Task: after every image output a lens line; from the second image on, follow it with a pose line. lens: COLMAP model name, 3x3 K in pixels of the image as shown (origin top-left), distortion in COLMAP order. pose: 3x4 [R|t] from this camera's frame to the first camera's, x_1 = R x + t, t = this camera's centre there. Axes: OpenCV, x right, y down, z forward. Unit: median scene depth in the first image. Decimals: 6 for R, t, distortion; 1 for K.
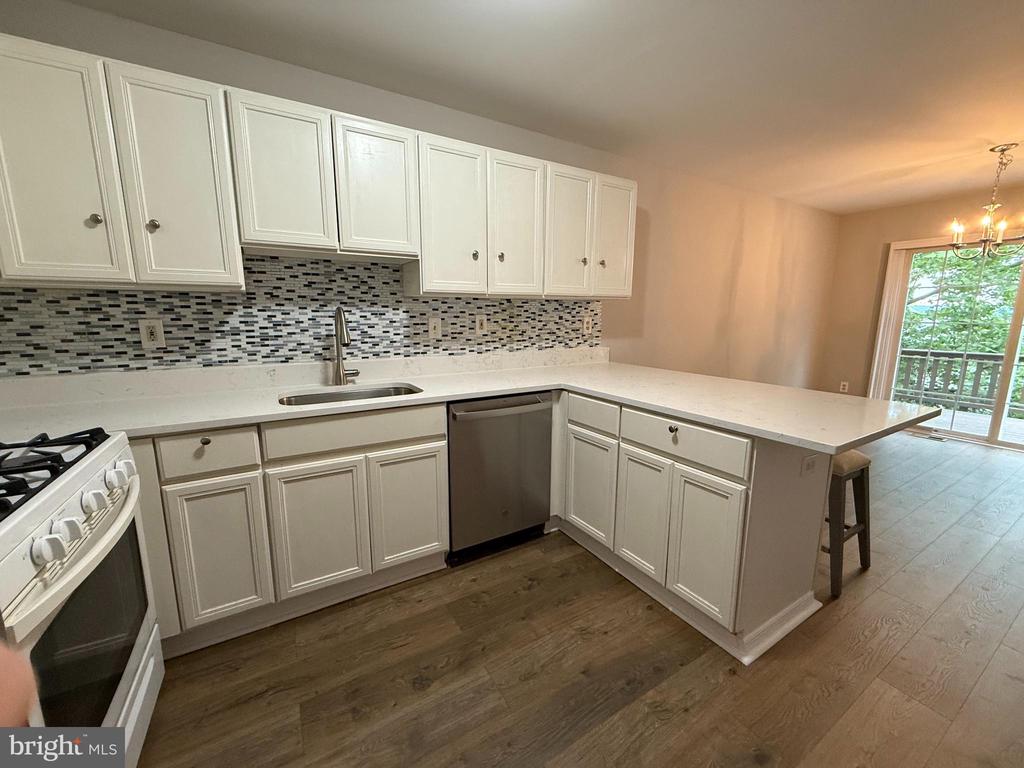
lens RADIAL K [[405.4, 0, 511.5], [0, 405.4, 383.9], [0, 0, 1]] dist [-0.003341, -0.000487]
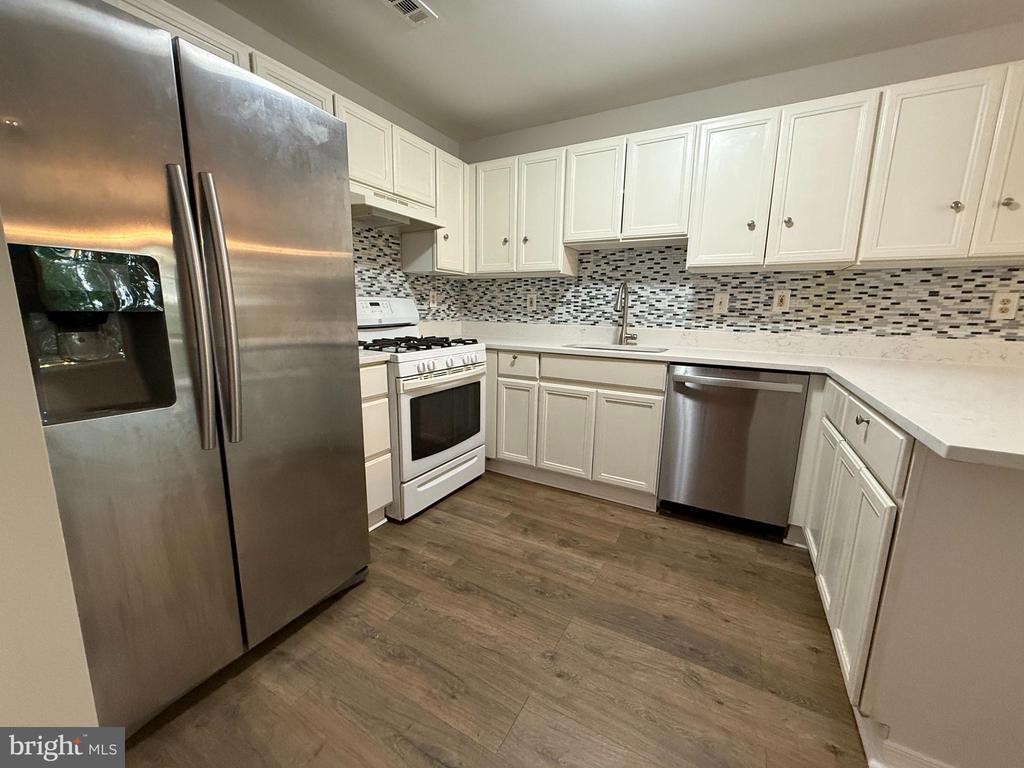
lens RADIAL K [[405.4, 0, 508.7], [0, 405.4, 383.9], [0, 0, 1]] dist [-0.003341, -0.000487]
pose [[0.492689, 0.165624, -0.854299, 0.563739], [-0.163072, 0.981902, 0.096316, 0.063243], [0.854790, 0.091858, 0.510780, 0.044635]]
